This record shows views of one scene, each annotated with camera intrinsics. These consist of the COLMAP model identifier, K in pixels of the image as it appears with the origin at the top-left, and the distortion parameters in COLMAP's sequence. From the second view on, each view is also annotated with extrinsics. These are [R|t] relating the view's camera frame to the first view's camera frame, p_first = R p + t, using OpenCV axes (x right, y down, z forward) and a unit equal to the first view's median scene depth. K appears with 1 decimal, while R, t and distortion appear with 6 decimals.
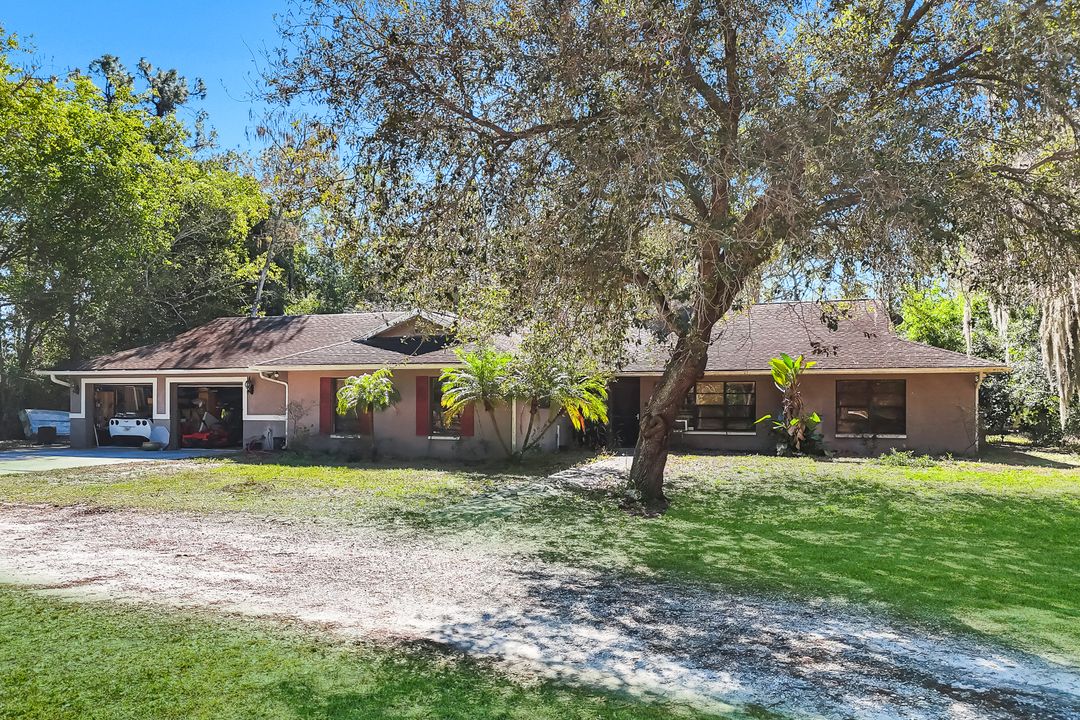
lens RADIAL K [[771.3, 0, 501.5], [0, 771.3, 355.9], [0, 0, 1]] dist [0.032505, -0.000677]
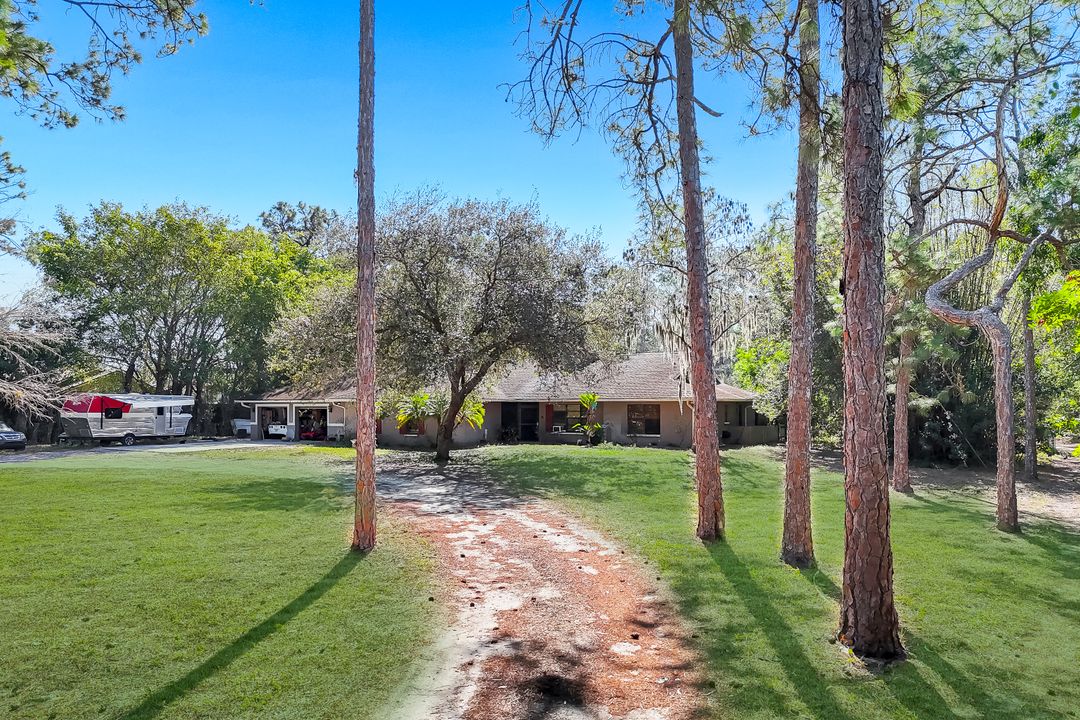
lens RADIAL K [[751.1, 0, 540.0], [0, 751.1, 360.0], [0, 0, 1]] dist [0.061347, -0.000007]
pose [[0.980676, -0.014375, -0.195109, 0.540324], [0.015127, 0.999883, 0.002369, -0.076662], [0.195052, -0.005275, 0.980779, -0.733511]]
